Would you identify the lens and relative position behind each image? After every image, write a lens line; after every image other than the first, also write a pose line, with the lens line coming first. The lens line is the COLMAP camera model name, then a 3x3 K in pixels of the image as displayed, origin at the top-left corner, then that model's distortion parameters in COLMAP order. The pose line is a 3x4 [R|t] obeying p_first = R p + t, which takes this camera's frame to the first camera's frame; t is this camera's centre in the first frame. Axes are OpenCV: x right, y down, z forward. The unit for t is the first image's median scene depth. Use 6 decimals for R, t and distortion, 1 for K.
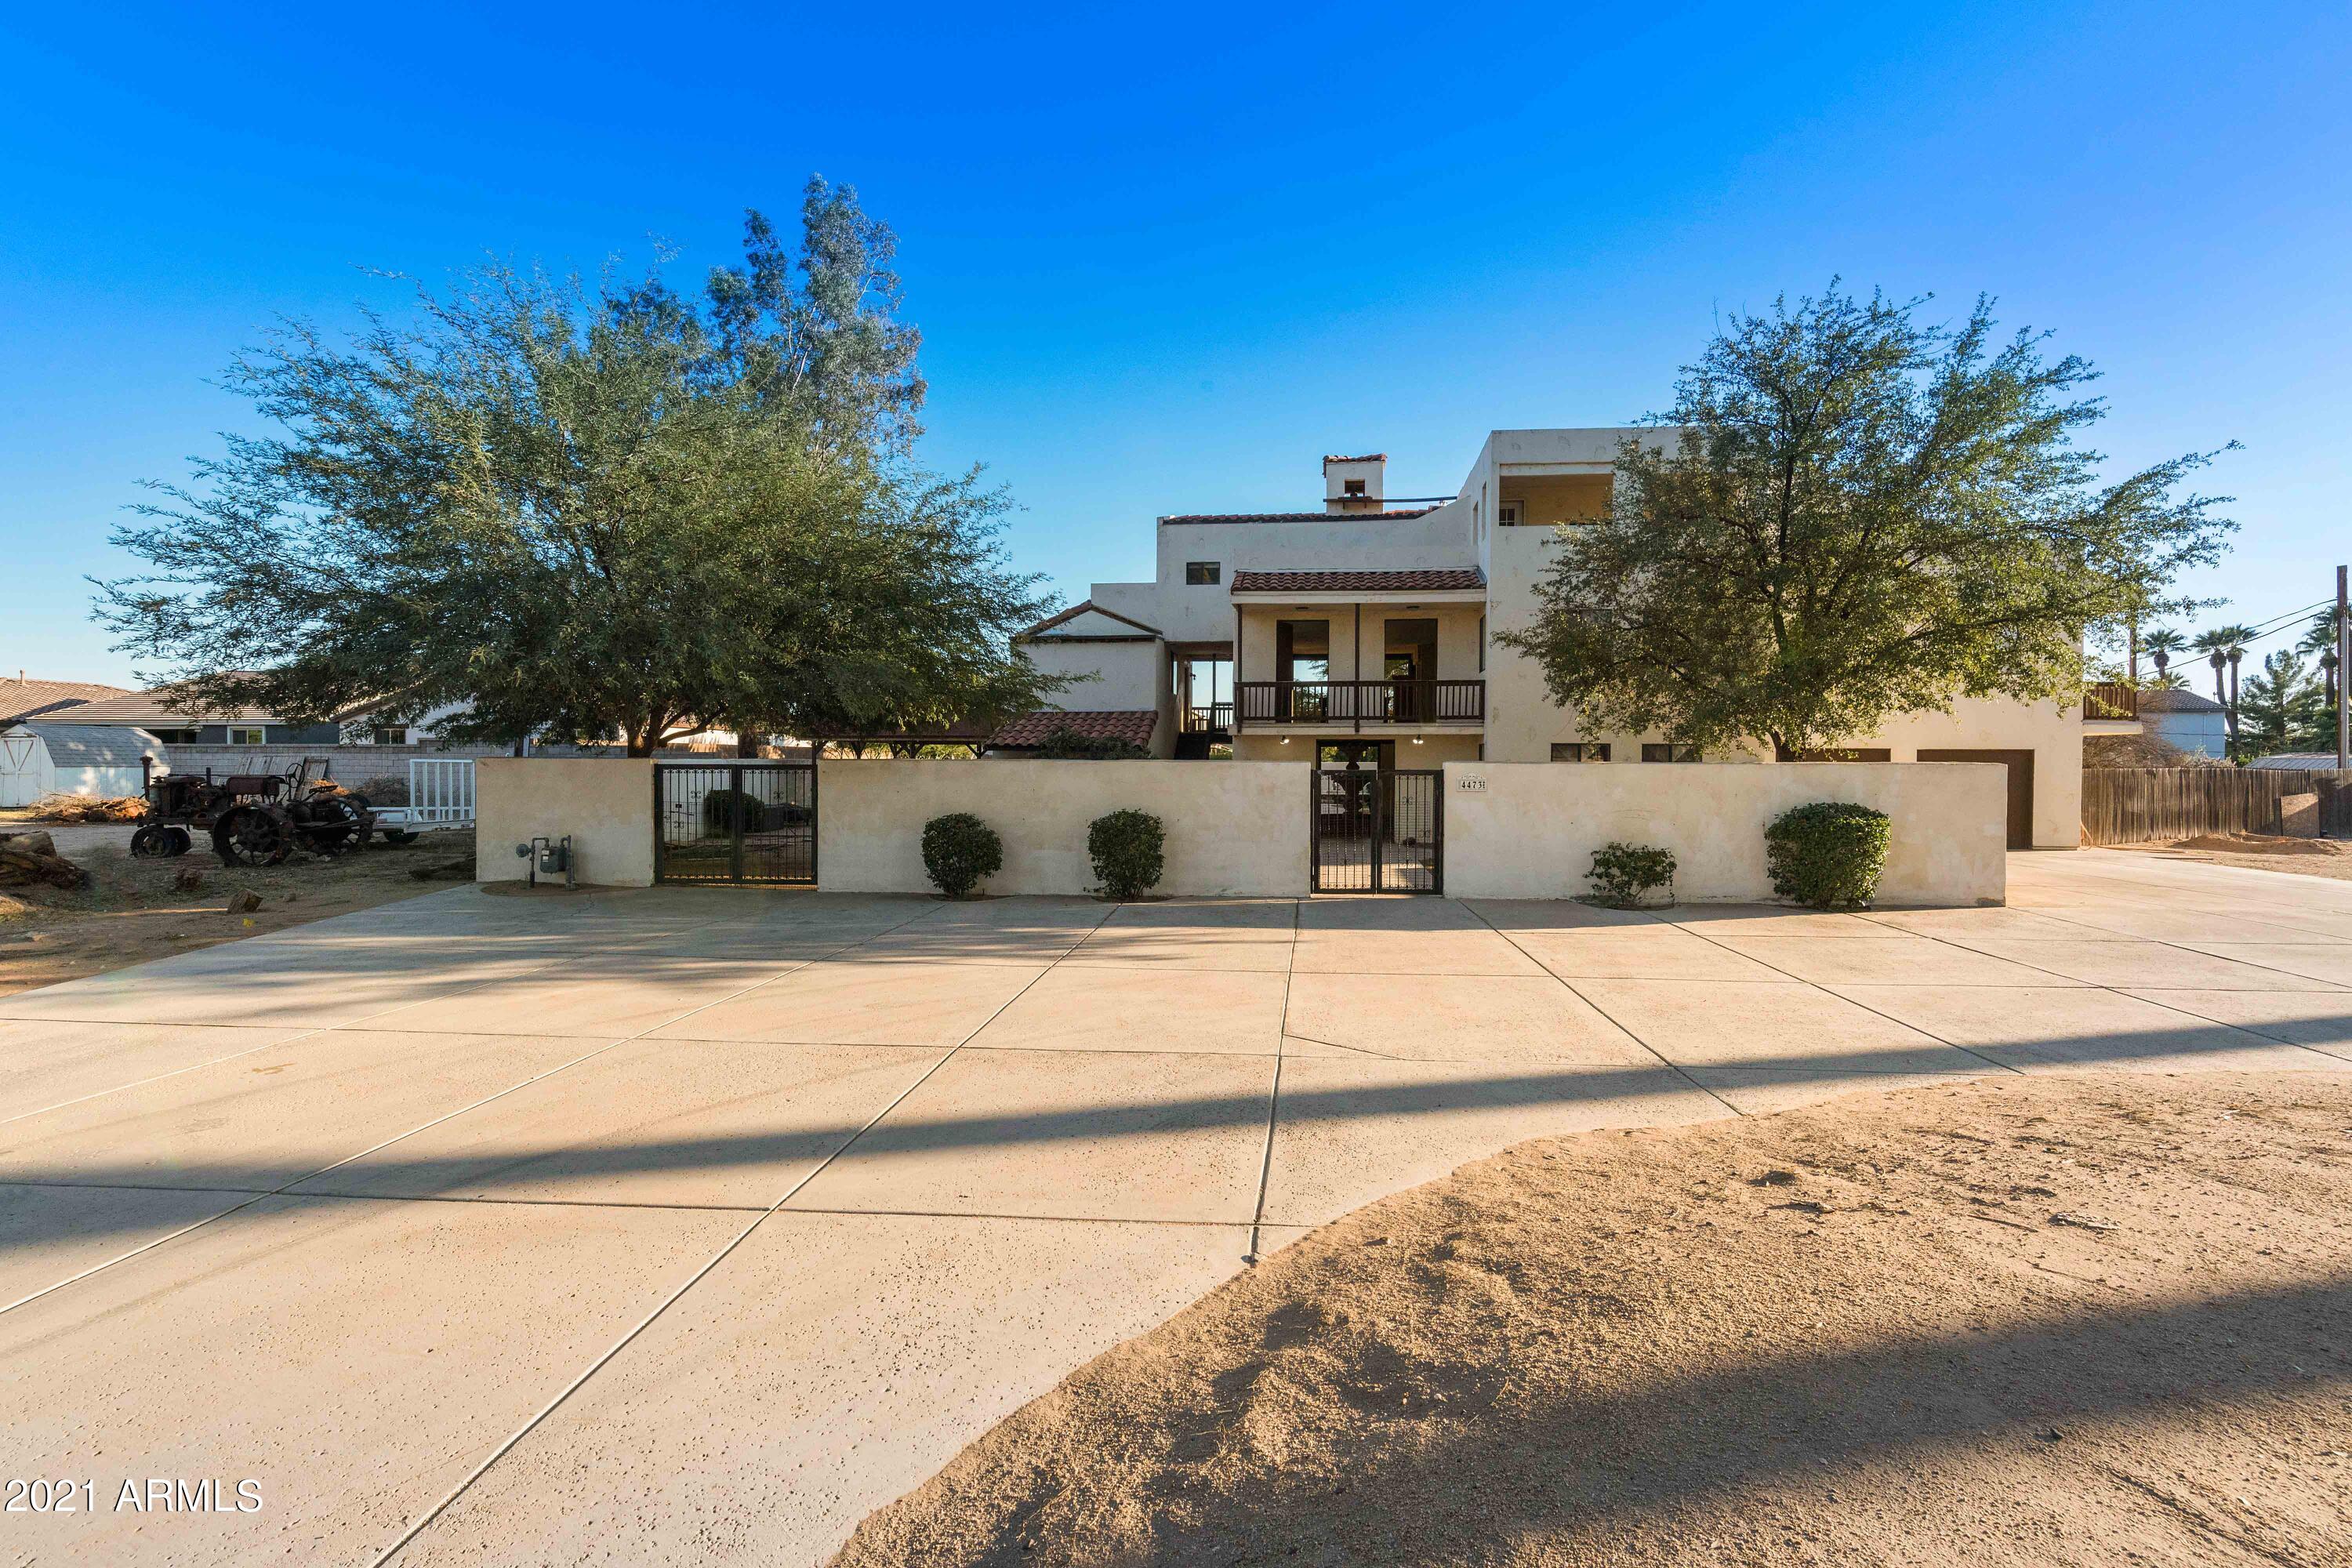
lens RADIAL K [[1030.1, 0, 1196.4], [0, 1030.1, 785.1], [0, 0, 1]] dist [-0.003683, -0.000465]
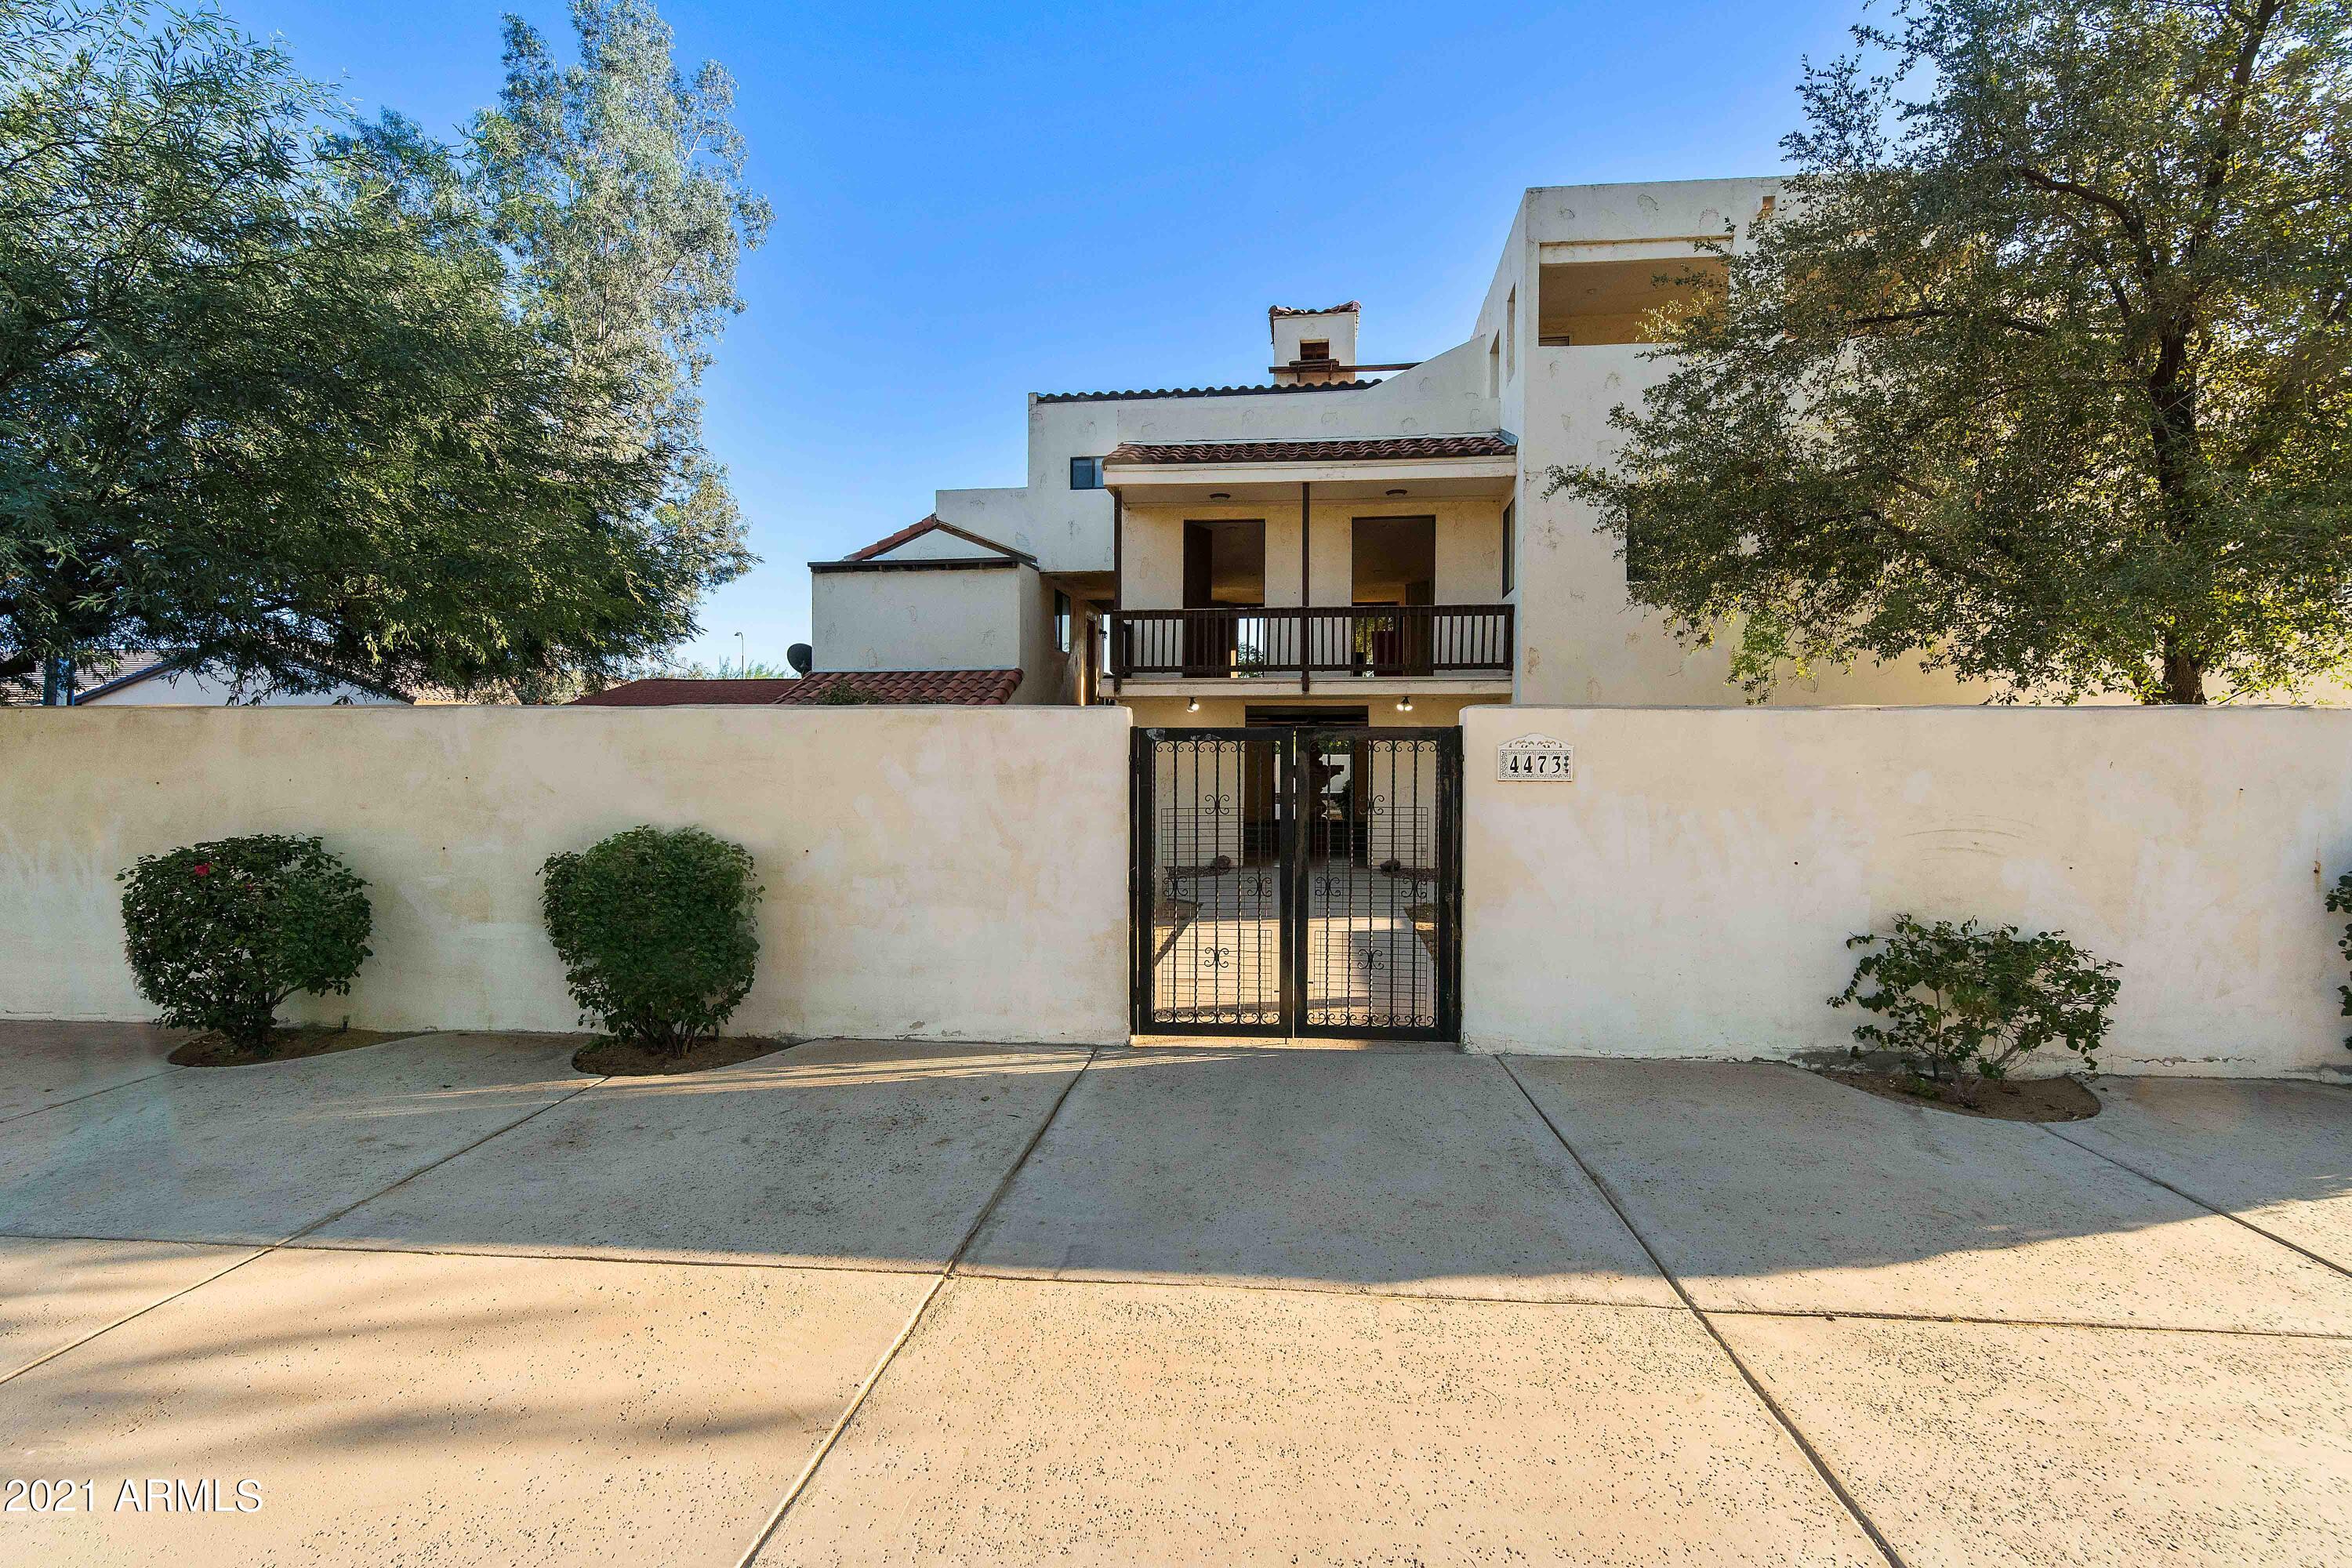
lens RADIAL K [[1030.1, 0, 1168.4], [0, 1030.1, 783.7], [0, 0, 1]] dist [-0.003683, -0.000465]
pose [[0.999838, 0.000068, -0.017994, 0.085319], [-0.000062, 1.000000, 0.000320, 0.004387], [0.017994, -0.000319, 0.999838, 0.381792]]
